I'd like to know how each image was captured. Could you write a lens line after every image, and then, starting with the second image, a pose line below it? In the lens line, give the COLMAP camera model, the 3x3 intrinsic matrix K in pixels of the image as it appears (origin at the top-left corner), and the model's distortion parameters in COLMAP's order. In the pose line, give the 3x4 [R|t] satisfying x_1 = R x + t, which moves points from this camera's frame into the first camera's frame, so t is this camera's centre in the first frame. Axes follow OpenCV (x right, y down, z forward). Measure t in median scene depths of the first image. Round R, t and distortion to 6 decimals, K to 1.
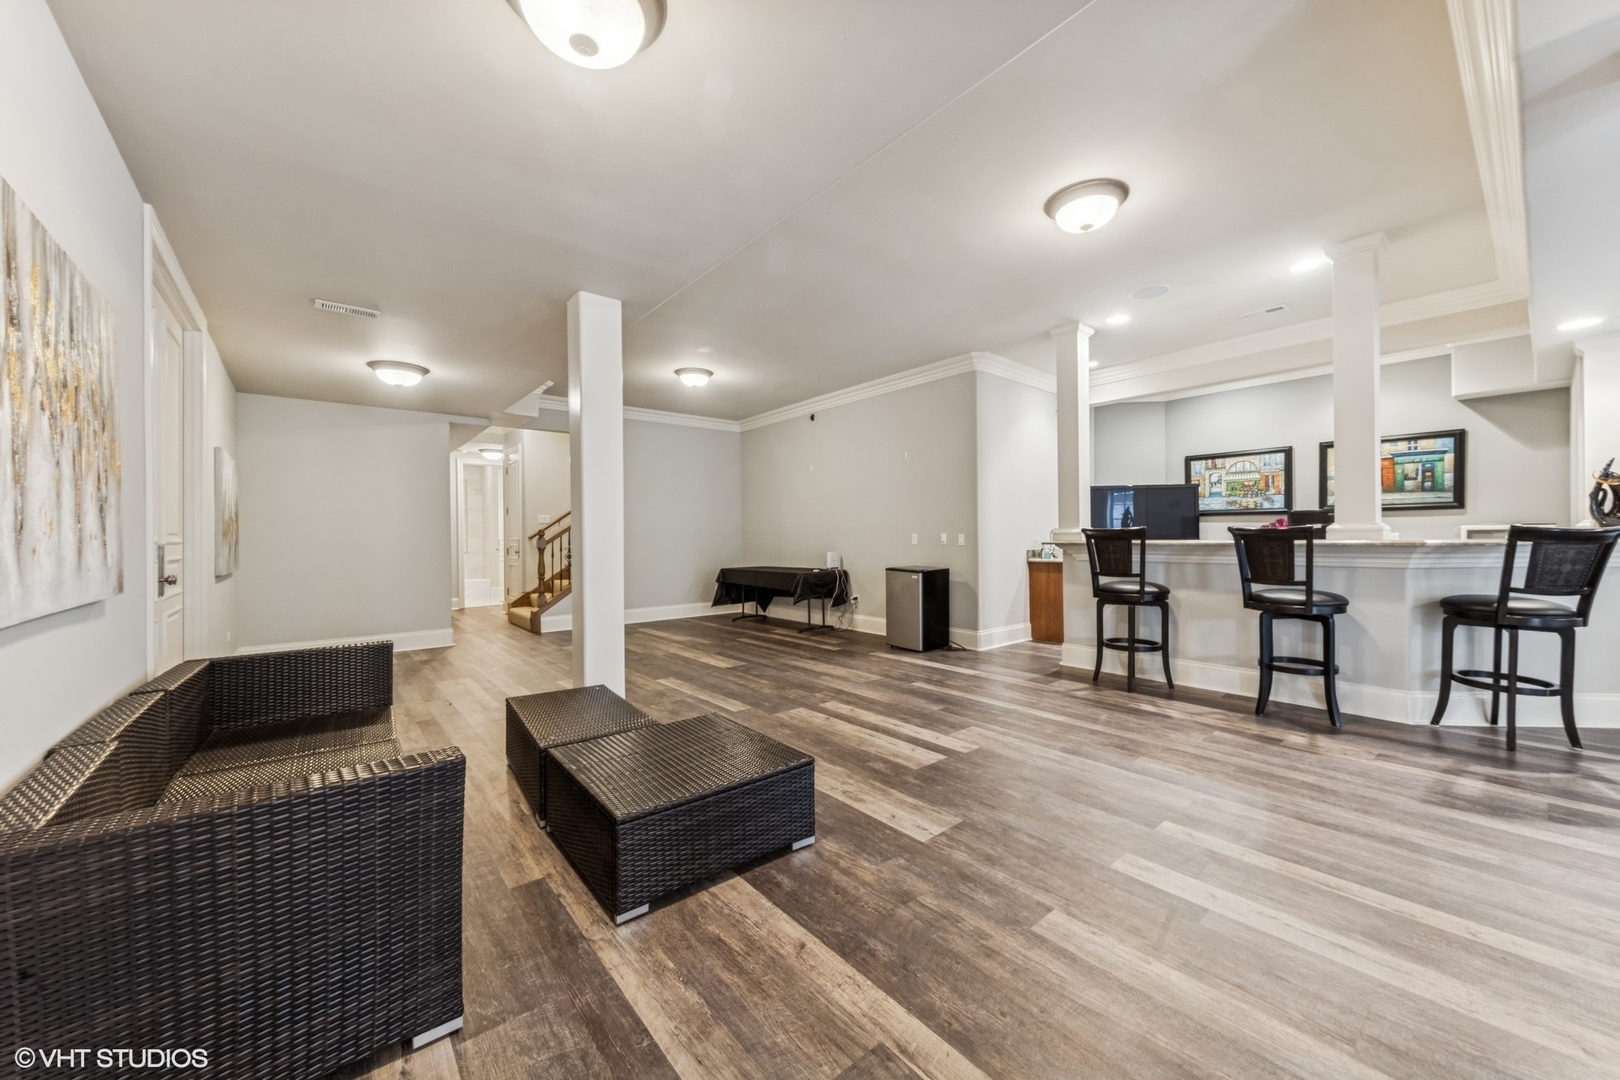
lens RADIAL K [[605.9, 0, 815.2], [0, 605.9, 530.1], [0, 0, 1]] dist [0.003295, -0.000606]
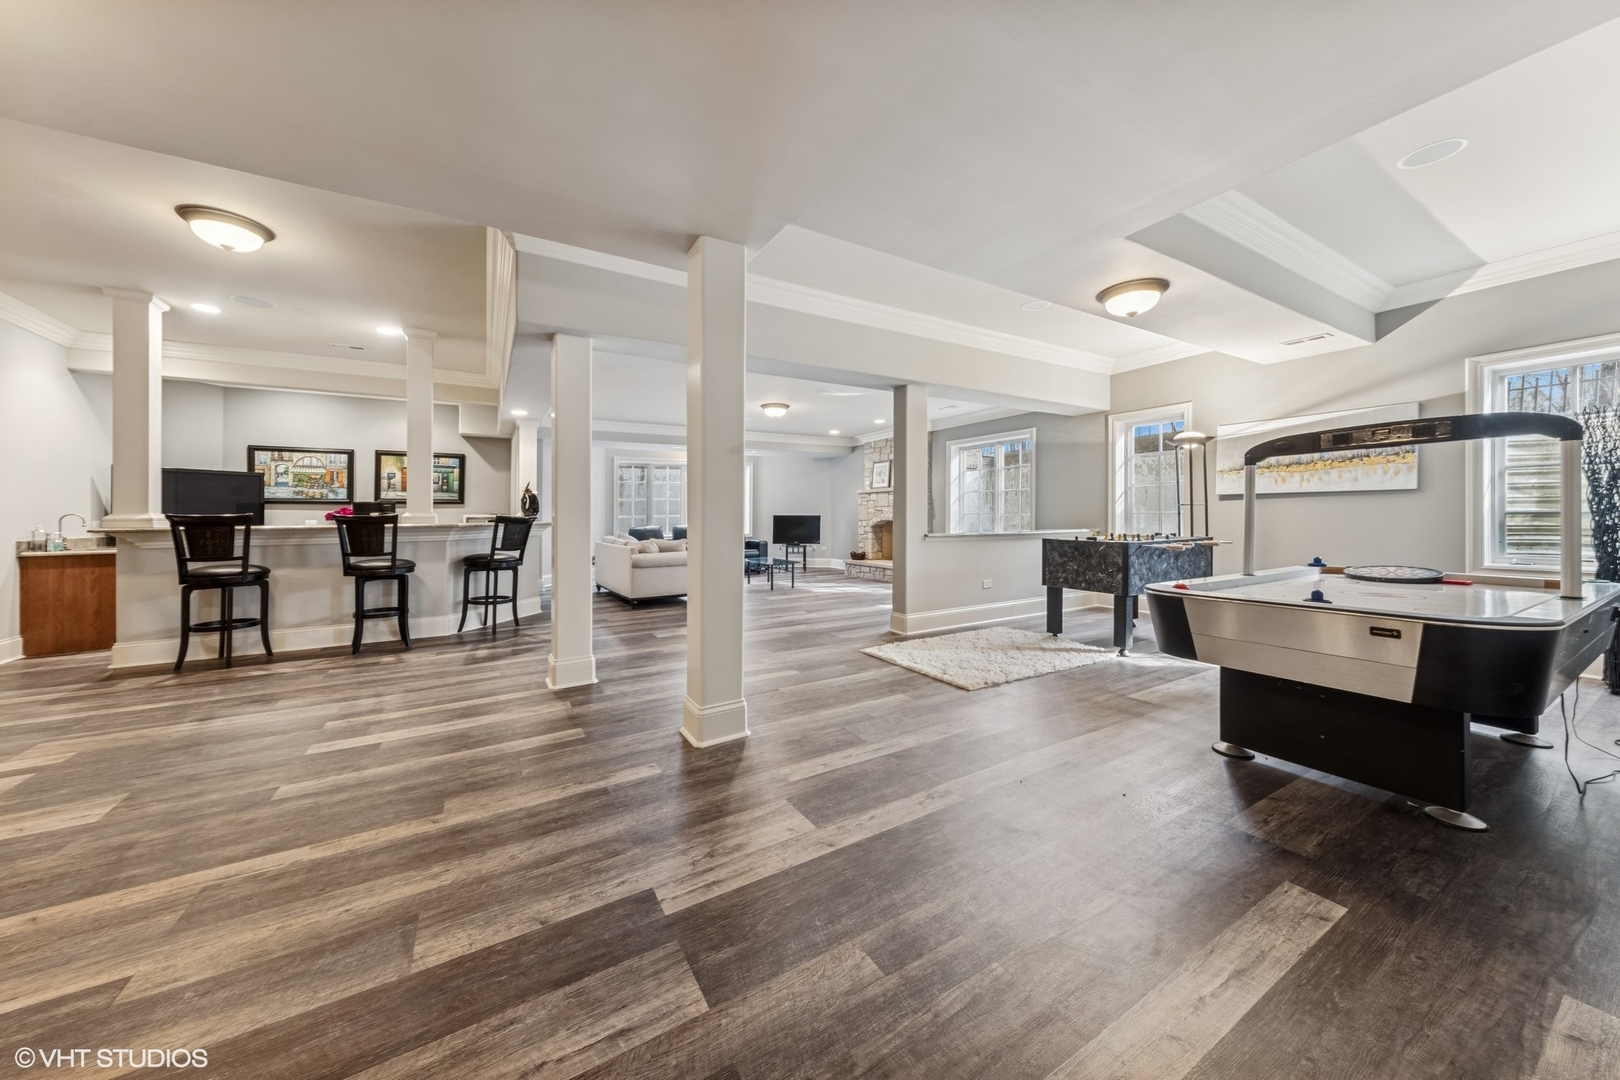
lens RADIAL K [[532.9, 0, 781.8], [0, 532.9, 513.6], [0, 0, 1]] dist [0.001378, 0.000093]
pose [[0.192974, 0.011045, 0.981142, -0.244188], [-0.004329, 0.999936, -0.010406, 0.000184], [-0.981194, -0.002239, 0.193009, -0.152868]]
